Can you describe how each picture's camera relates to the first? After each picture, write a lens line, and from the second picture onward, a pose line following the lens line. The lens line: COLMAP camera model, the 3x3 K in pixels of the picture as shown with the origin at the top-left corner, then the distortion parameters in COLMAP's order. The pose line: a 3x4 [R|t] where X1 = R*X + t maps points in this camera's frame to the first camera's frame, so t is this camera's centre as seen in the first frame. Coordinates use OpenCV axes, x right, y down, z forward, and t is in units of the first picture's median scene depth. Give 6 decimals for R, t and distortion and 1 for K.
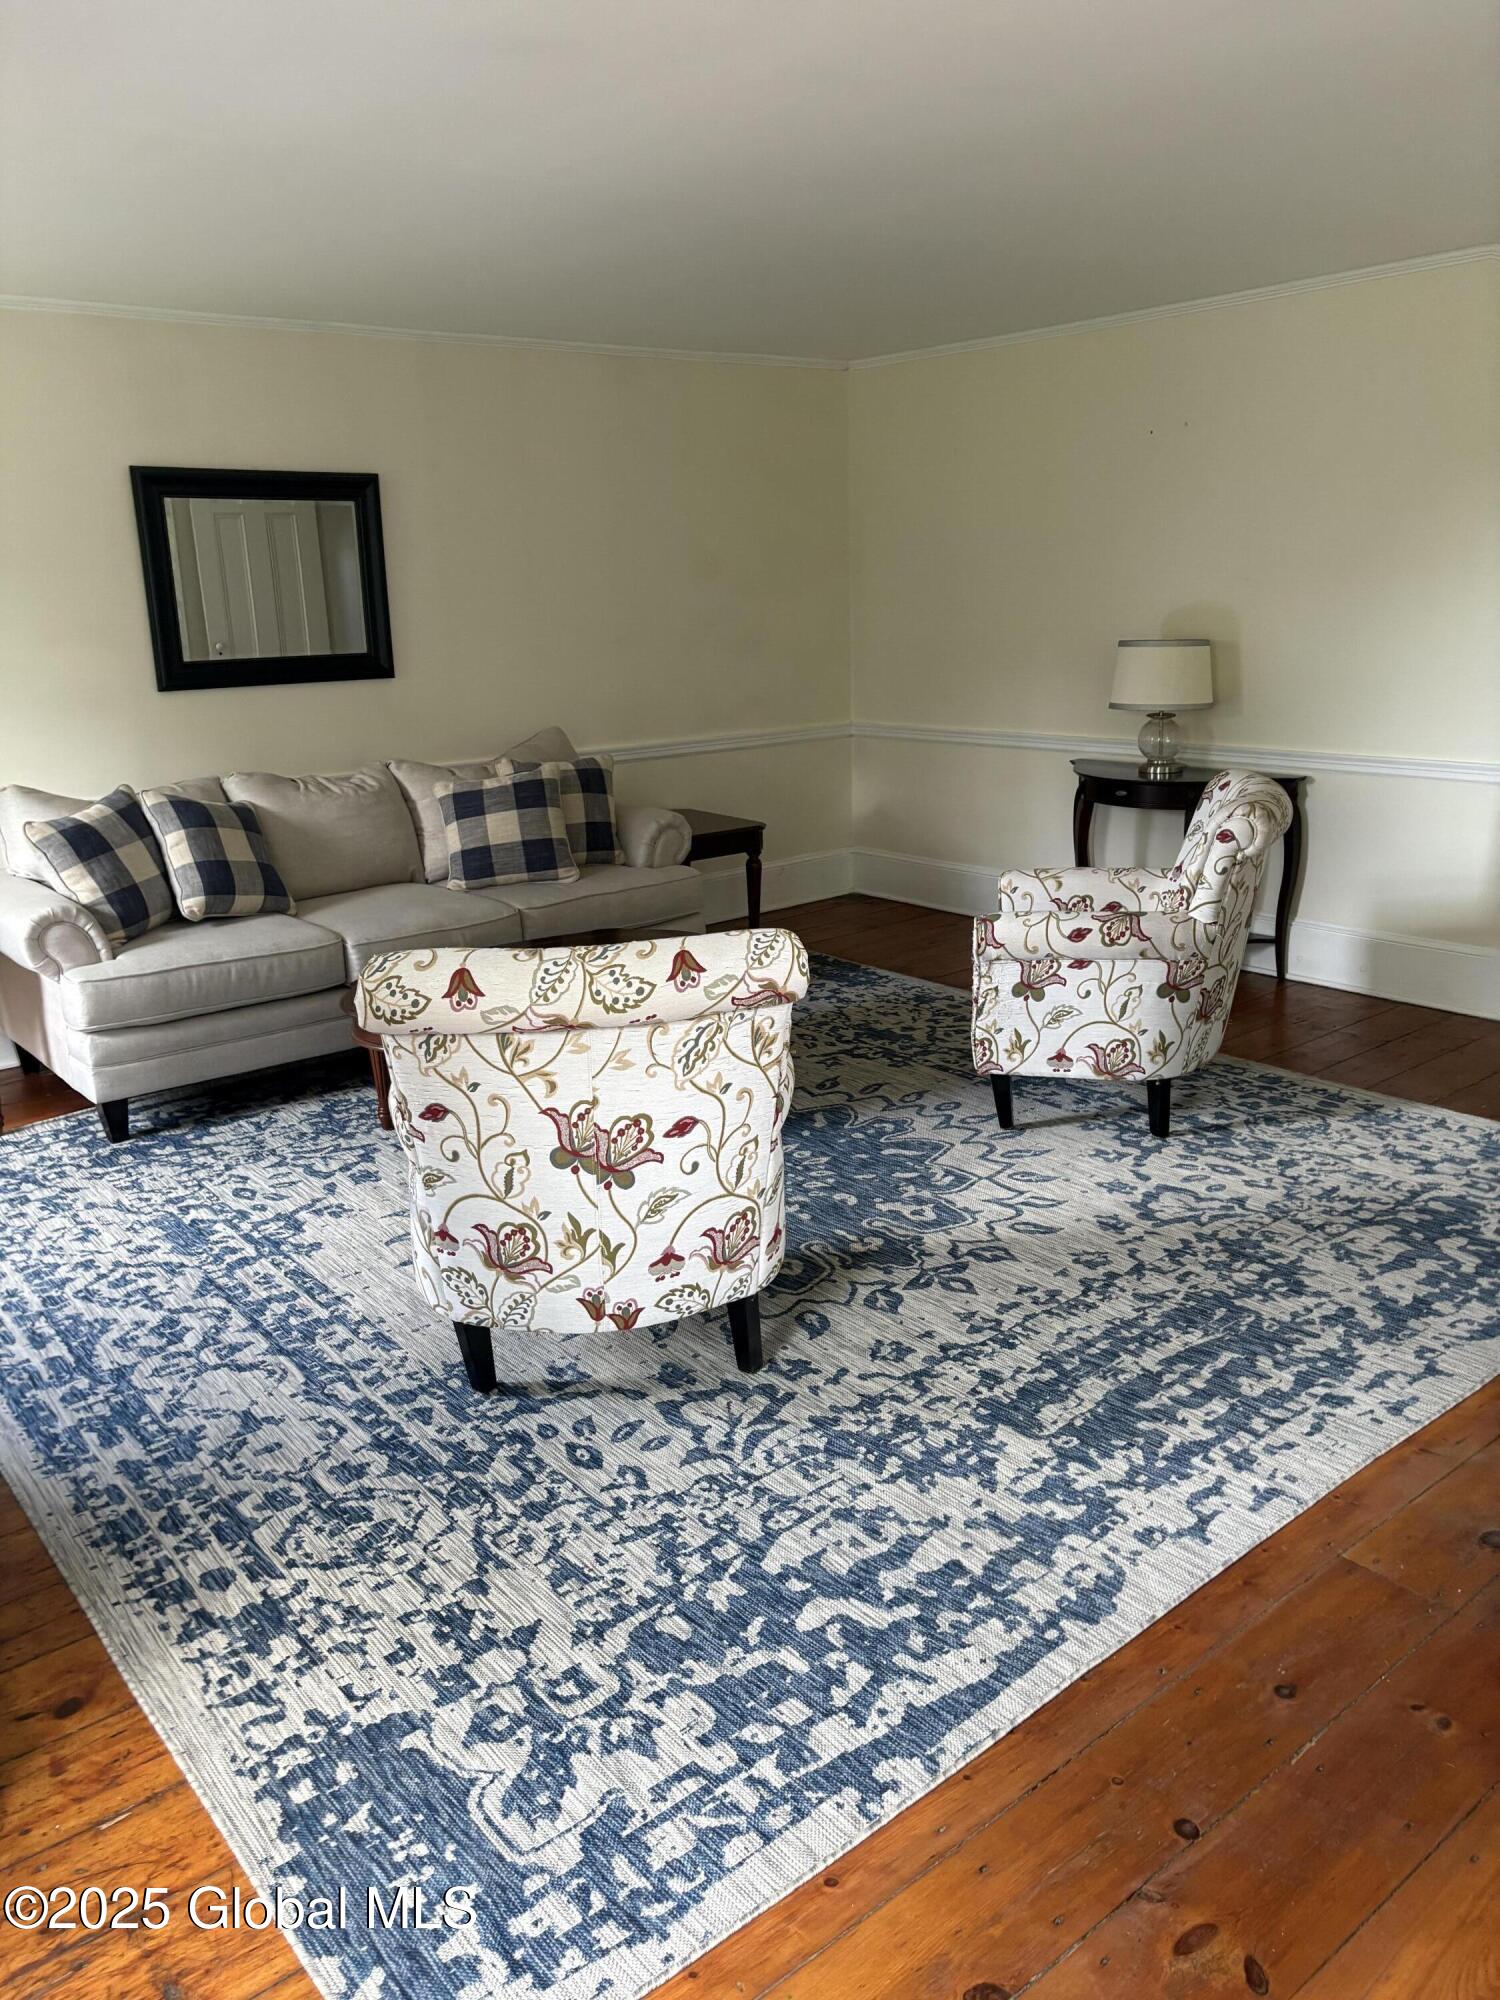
lens RADIAL K [[1523.6, 0, 745.0], [0, 1523.6, 1001.3], [0, 0, 1]] dist [0.009233, 0.001903]
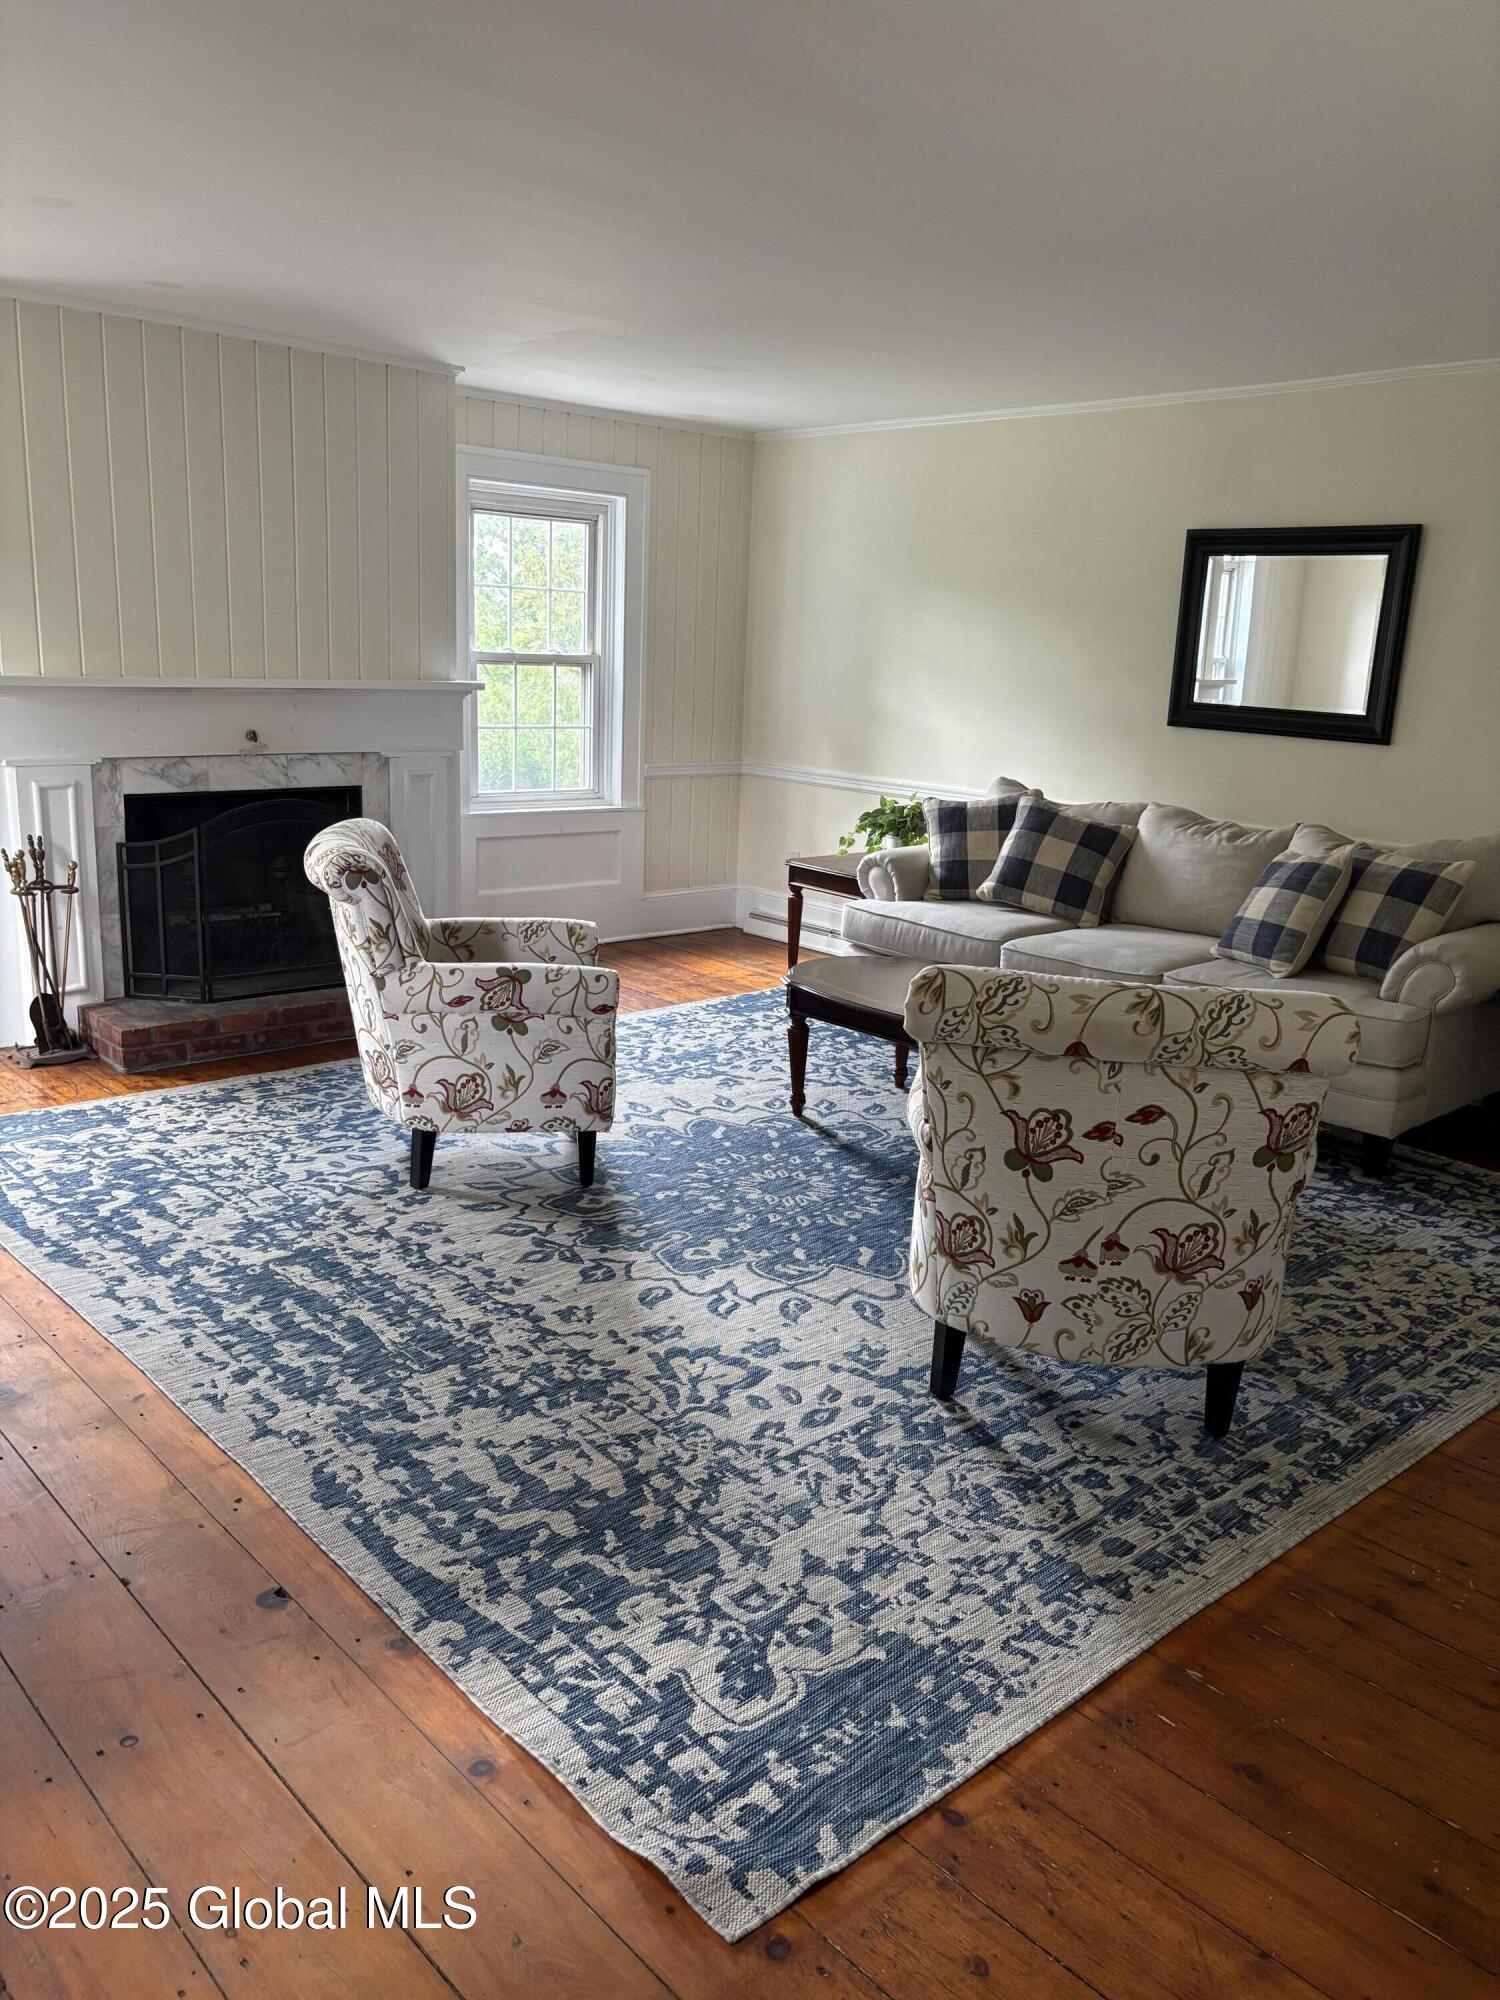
lens RADIAL K [[1523.6, 0, 745.0], [0, 1523.6, 1001.3], [0, 0, 1]] dist [0.009233, 0.001903]
pose [[0.051881, 0.267331, -0.962207, 1.376328], [-0.303591, 0.922126, 0.239826, -0.350556], [0.951389, 0.279675, 0.129000, 1.126613]]
